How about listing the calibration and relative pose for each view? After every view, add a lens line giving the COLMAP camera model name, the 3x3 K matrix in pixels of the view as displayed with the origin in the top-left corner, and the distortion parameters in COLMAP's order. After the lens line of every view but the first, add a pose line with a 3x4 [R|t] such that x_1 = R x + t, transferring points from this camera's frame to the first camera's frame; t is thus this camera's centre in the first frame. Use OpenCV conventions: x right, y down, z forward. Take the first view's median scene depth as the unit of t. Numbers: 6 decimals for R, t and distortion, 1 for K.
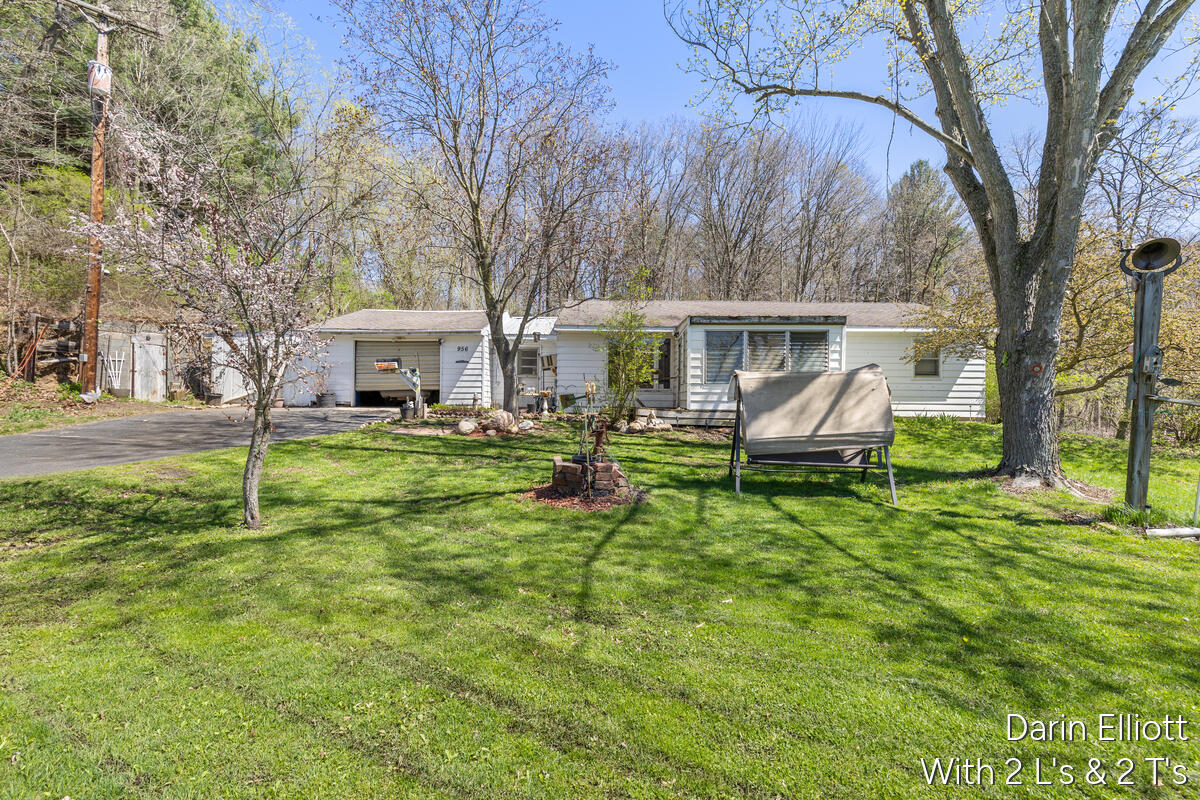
lens RADIAL K [[535.9, 0, 606.4], [0, 535.9, 405.5], [0, 0, 1]] dist [0.002053, -0.000774]
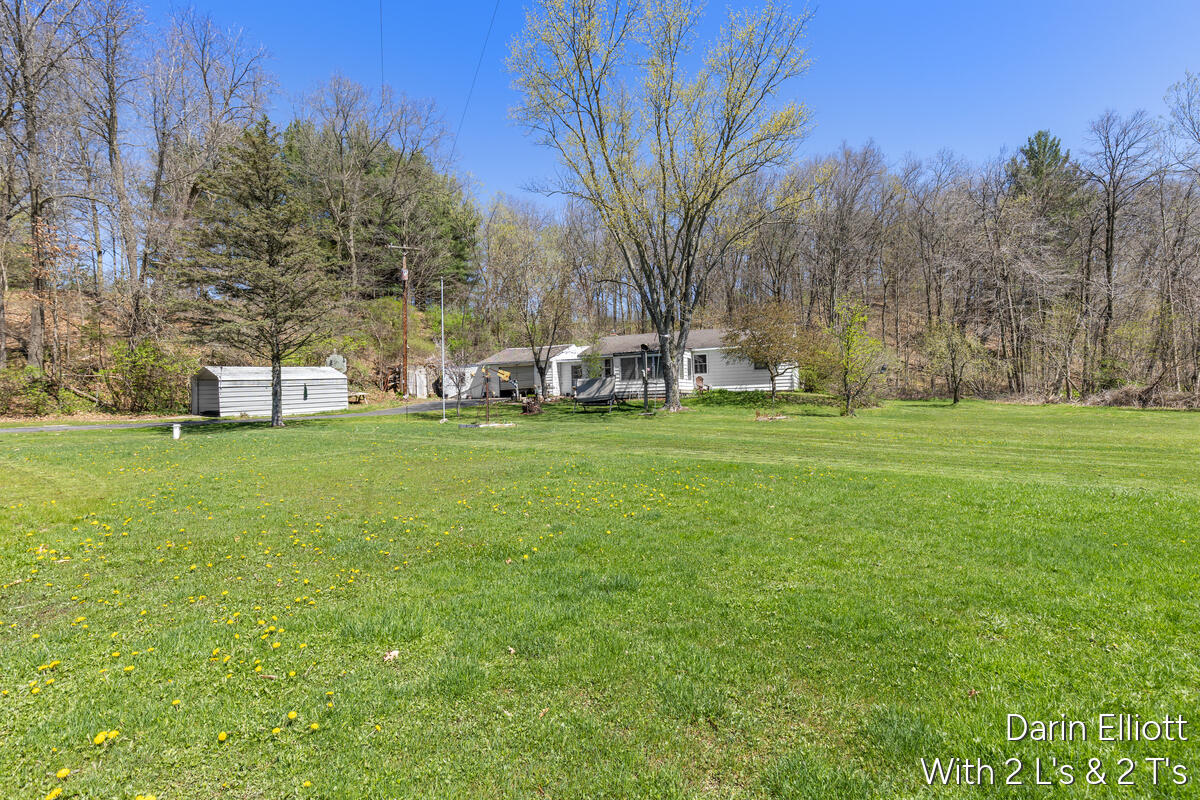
lens RADIAL K [[592.9, 0, 609.7], [0, 592.9, 393.4], [0, 0, 1]] dist [0.004068, 0.000204]
pose [[0.938452, -0.041203, -0.342943, 0.936841], [0.035670, 0.999112, -0.022429, 0.066131], [0.343562, 0.008816, 0.939089, -1.335879]]
